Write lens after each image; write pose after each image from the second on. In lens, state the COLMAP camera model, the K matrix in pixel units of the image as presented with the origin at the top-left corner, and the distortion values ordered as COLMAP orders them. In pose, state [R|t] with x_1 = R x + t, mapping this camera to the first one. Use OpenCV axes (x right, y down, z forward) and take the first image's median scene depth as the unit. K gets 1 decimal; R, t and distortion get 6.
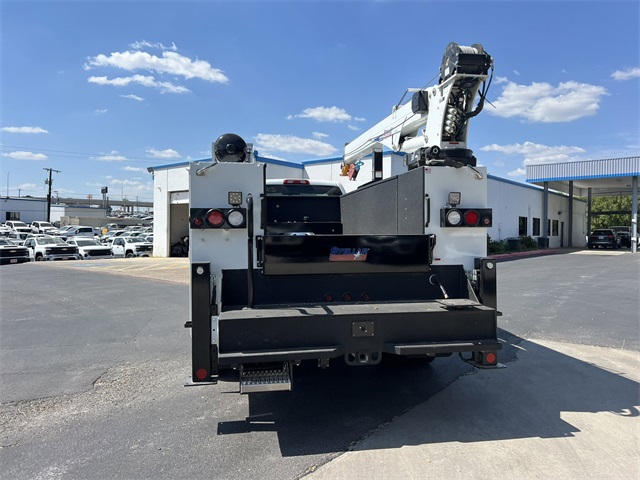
lens RADIAL K [[476.0, 0, 323.3], [0, 476.0, 237.1], [0, 0, 1]] dist [0.058308, -0.066182]
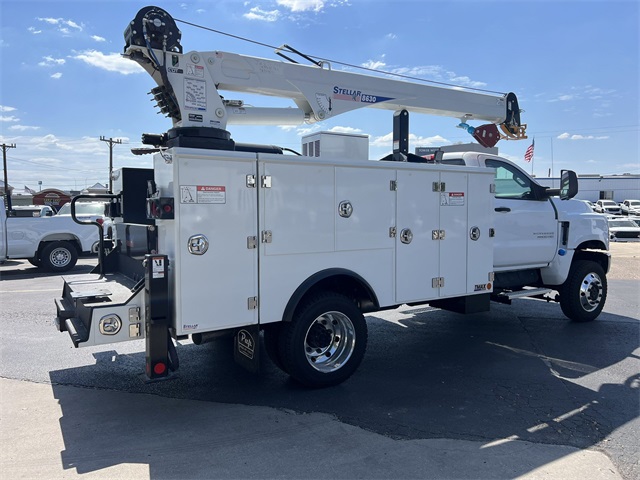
lens RADIAL K [[481.3, 0, 317.1], [0, 481.3, 237.2], [0, 0, 1]] dist [0.051525, -0.067202]
pose [[0.379210, 0.051540, -0.923874, 1.276024], [-0.009970, 0.998617, 0.051618, -0.036933], [0.925257, -0.010363, 0.379200, 0.954758]]
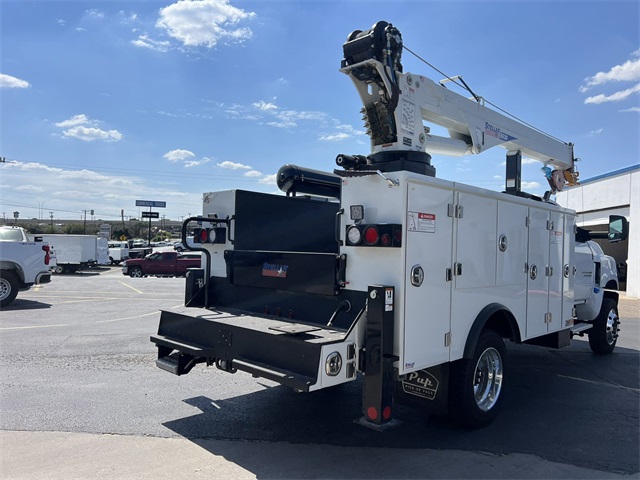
lens RADIAL K [[479.6, 0, 317.4], [0, 479.6, 243.3], [0, 0, 1]] dist [0.050981, -0.059550]
pose [[0.578418, 0.010004, -0.815679, 0.938969], [-0.041537, 0.998989, -0.017203, -0.008481], [0.814682, 0.043831, 0.578249, 0.459249]]
